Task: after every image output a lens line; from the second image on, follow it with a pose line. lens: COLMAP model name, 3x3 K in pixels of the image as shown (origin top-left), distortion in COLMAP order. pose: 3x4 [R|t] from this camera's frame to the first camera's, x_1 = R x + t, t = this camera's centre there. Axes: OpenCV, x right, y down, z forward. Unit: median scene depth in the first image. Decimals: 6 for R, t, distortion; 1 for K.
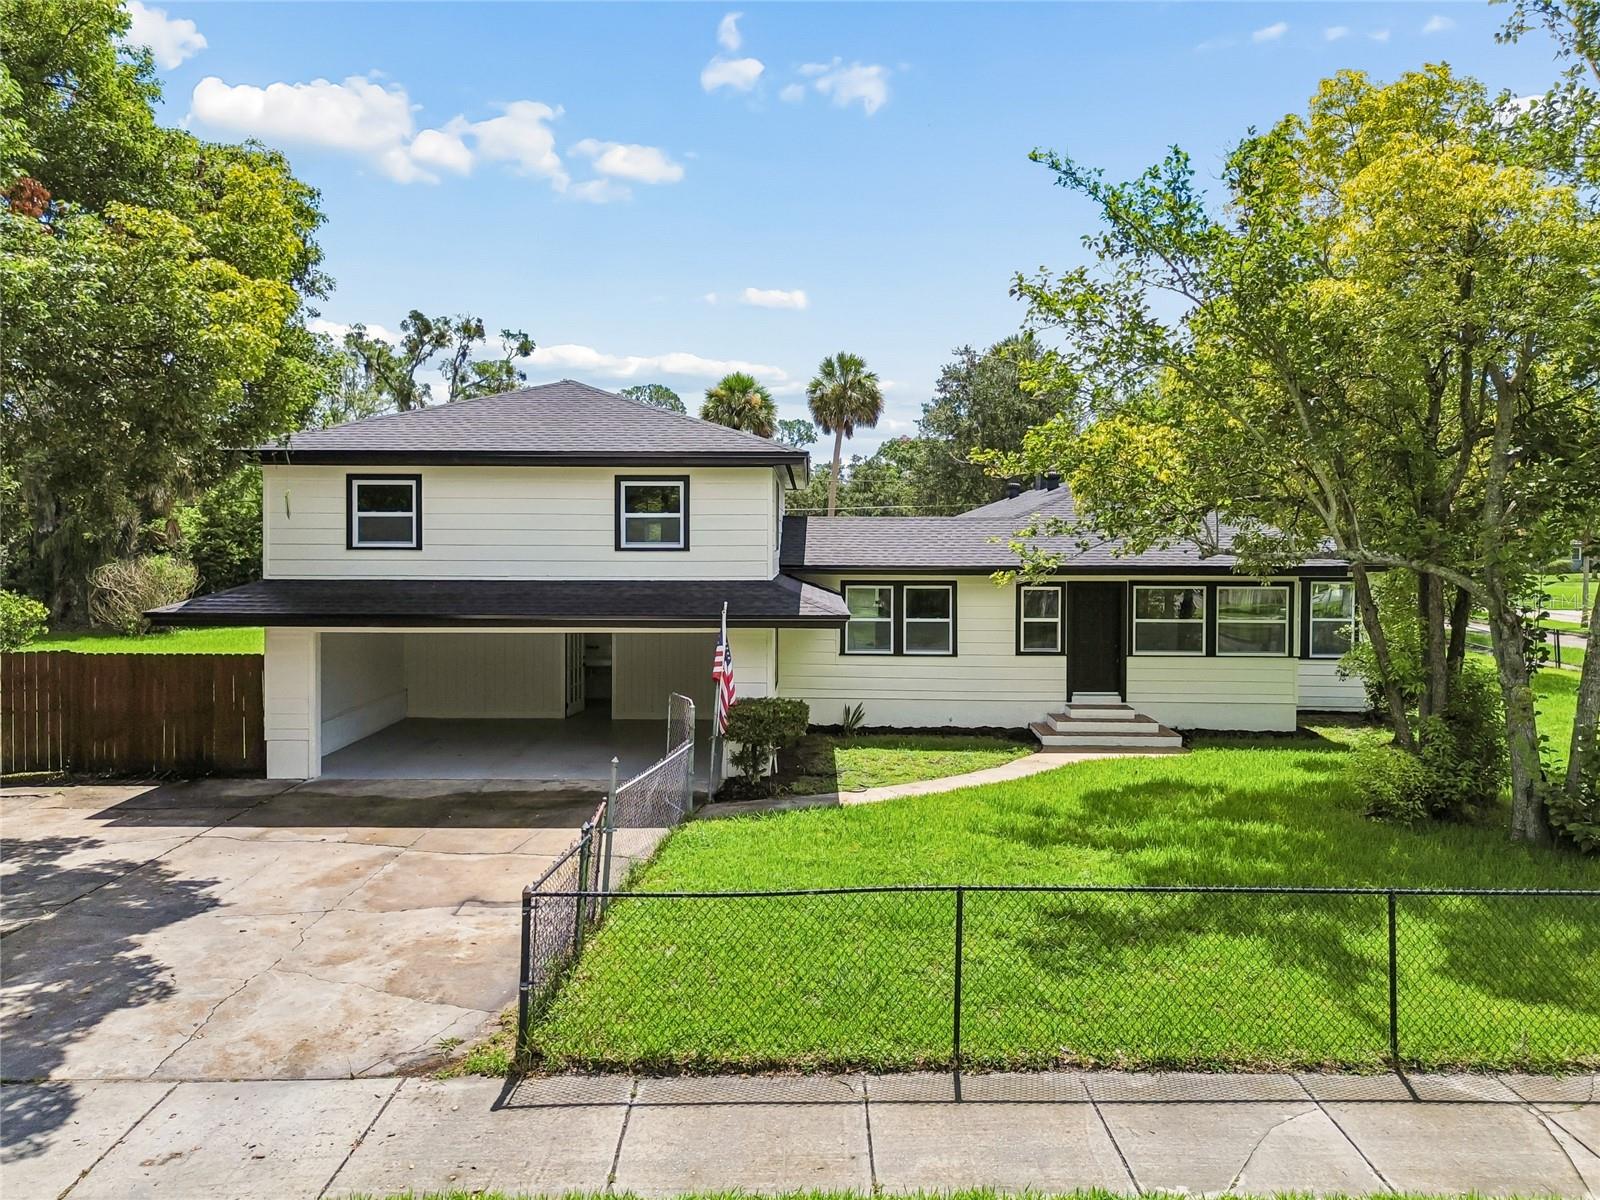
lens RADIAL K [[1151.6, 0, 795.2], [0, 1151.6, 599.6], [0, 0, 1]] dist [0.065817, -0.060804]
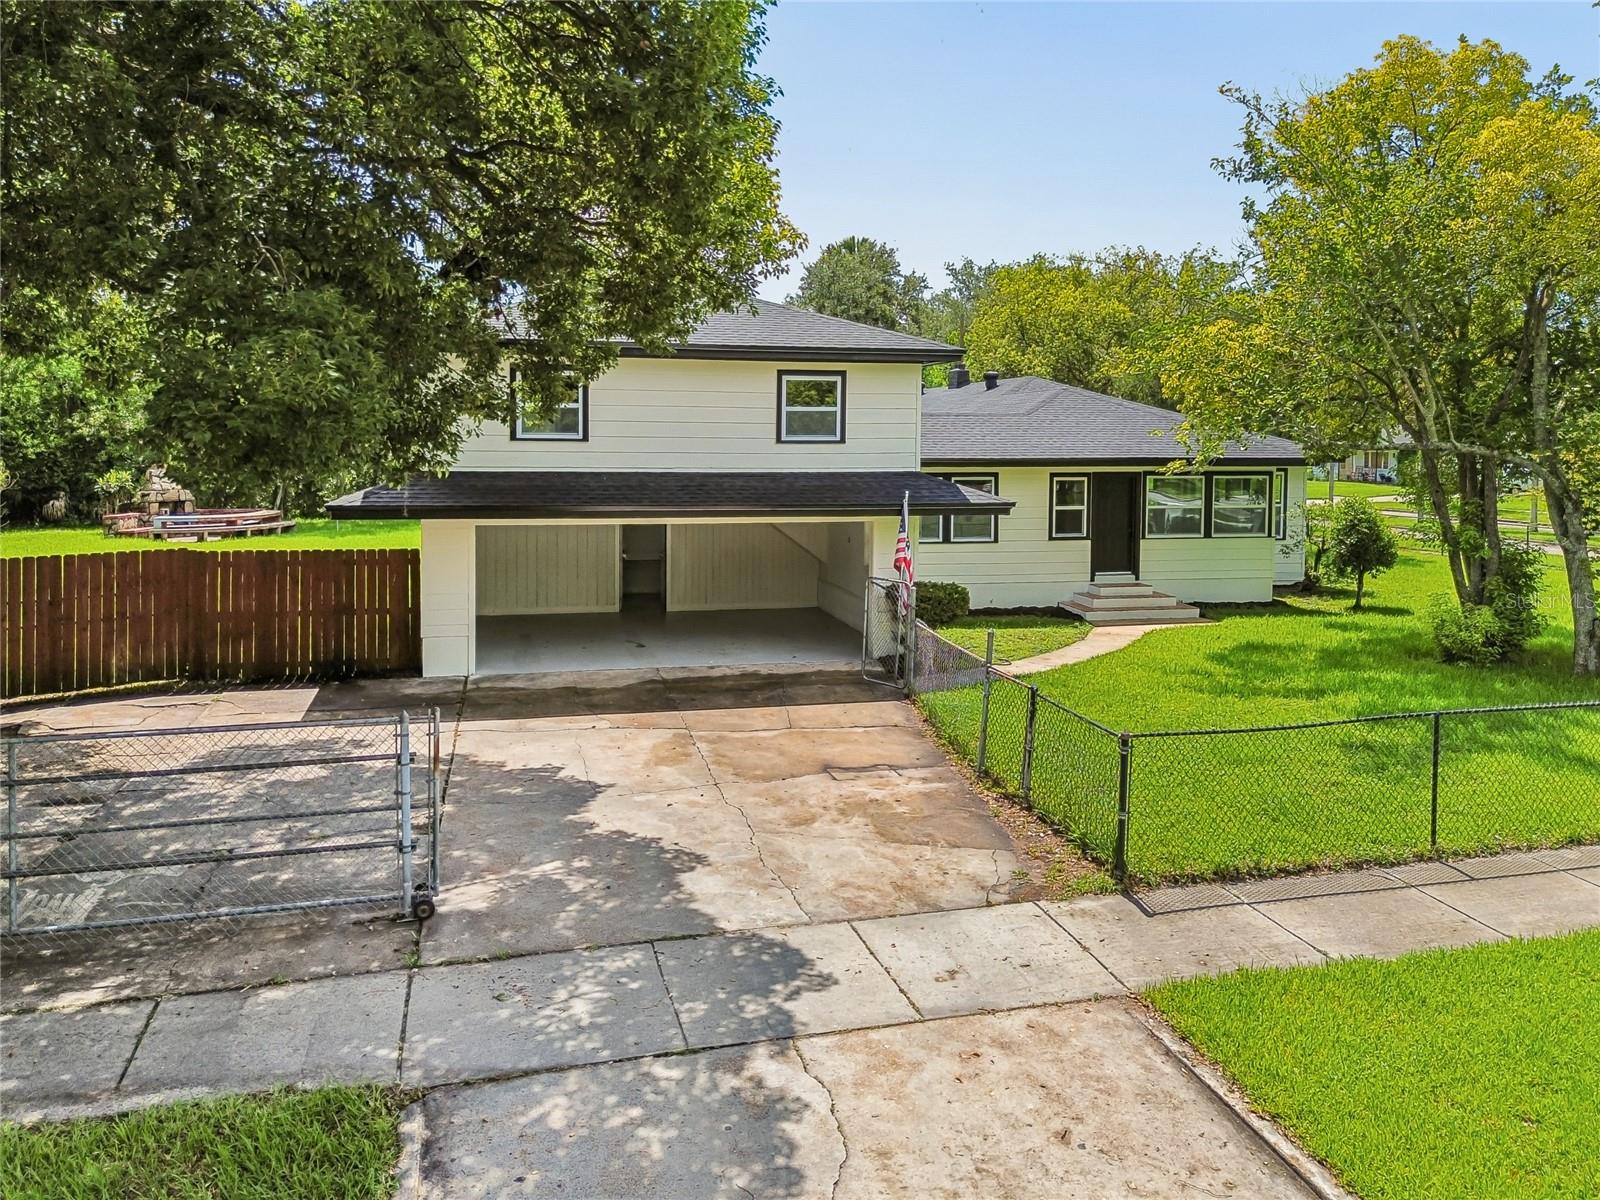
lens RADIAL K [[1151.6, 0, 795.2], [0, 1151.6, 599.6], [0, 0, 1]] dist [0.065817, -0.060804]
pose [[0.971745, -0.029948, 0.234125, -0.383587], [0.008951, 0.995880, 0.090236, 0.003831], [-0.235863, -0.085591, 0.968010, -0.011881]]
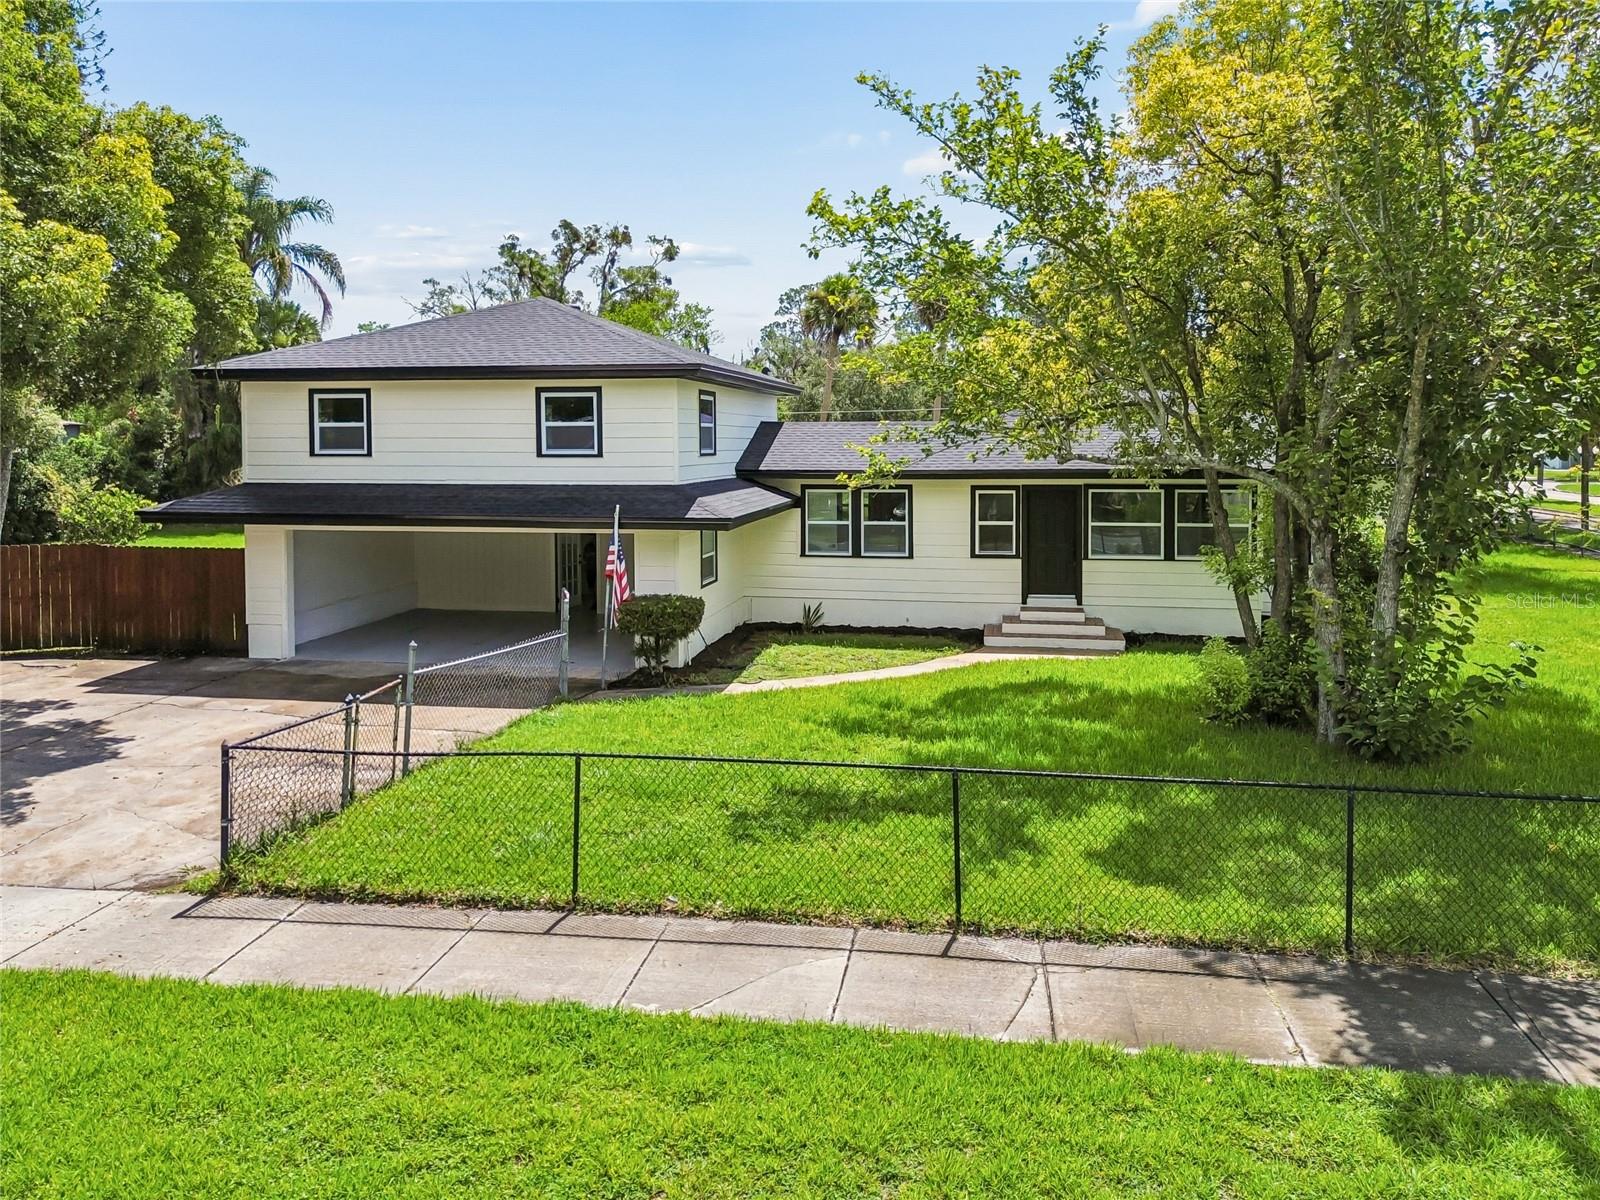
lens RADIAL K [[1151.6, 0, 795.2], [0, 1151.6, 599.6], [0, 0, 1]] dist [0.065817, -0.060804]
pose [[0.986752, 0.015150, -0.161529, 0.258626], [-0.001420, 0.996399, 0.084775, -0.001439], [0.162232, -0.083423, 0.983220, -0.035812]]
